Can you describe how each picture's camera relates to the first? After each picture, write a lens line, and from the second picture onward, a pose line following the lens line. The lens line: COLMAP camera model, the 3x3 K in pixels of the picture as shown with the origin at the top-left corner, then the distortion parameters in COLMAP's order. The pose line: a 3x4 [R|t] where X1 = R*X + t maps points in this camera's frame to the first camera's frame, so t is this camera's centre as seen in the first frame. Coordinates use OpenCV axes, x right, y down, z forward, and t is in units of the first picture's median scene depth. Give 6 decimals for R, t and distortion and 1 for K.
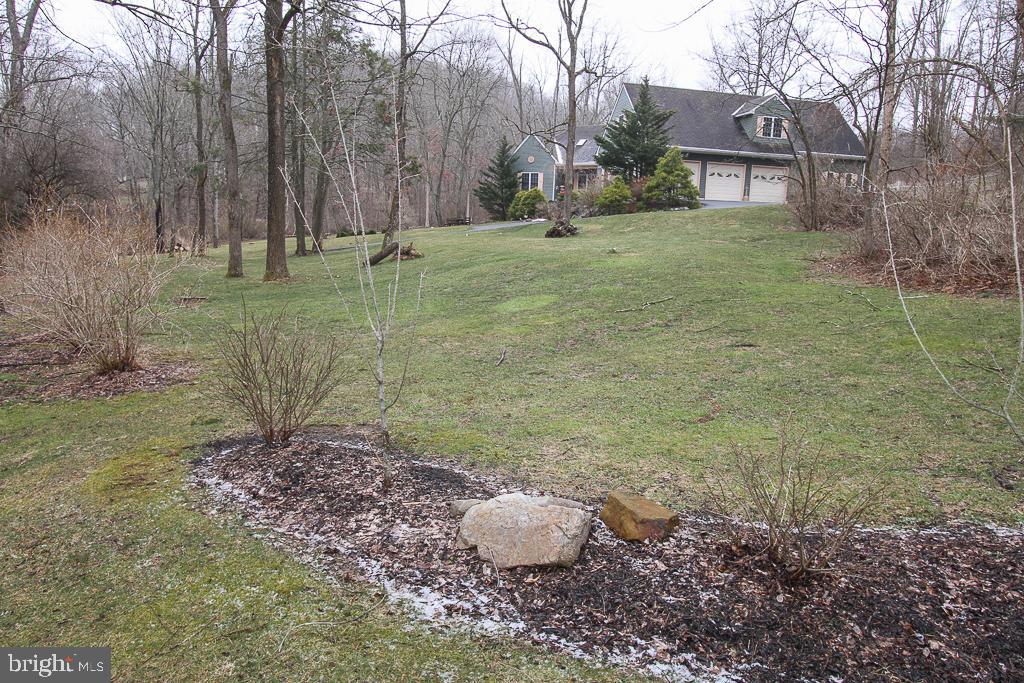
lens RADIAL K [[766.9, 0, 512.0], [0, 766.9, 343.1], [0, 0, 1]] dist [-0.030034, 0.002755]
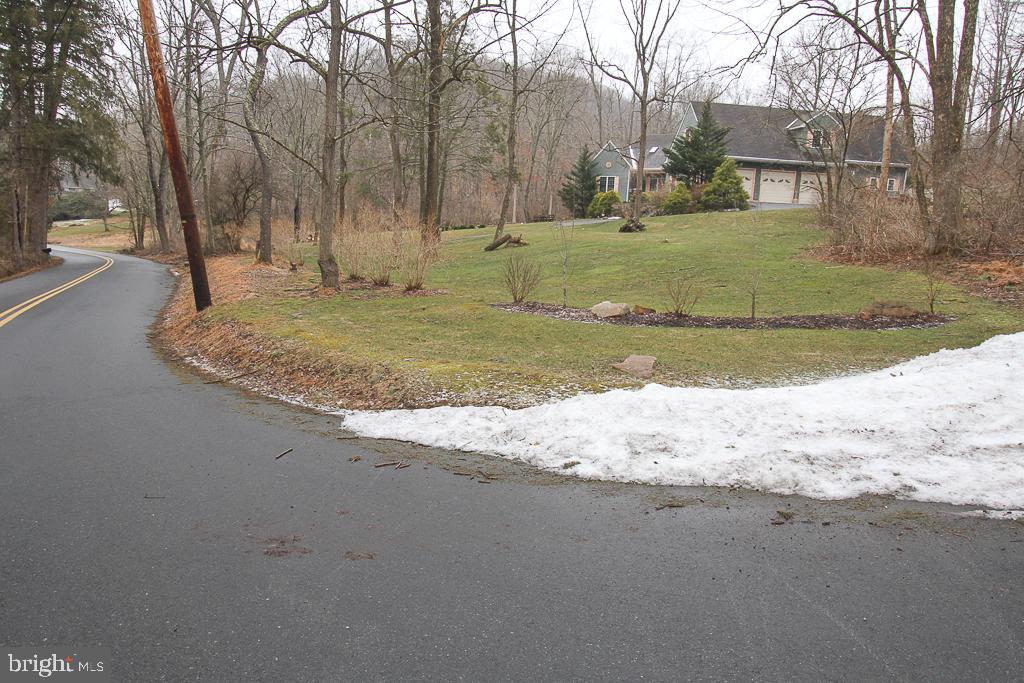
lens RADIAL K [[688.0, 0, 509.0], [0, 688.0, 339.3], [0, 0, 1]] dist [-0.014938, -0.001038]
pose [[0.993431, 0.027946, -0.110970, -0.004315], [-0.026080, 0.999494, 0.018235, 0.015888], [0.111424, -0.015221, 0.993656, -0.104823]]
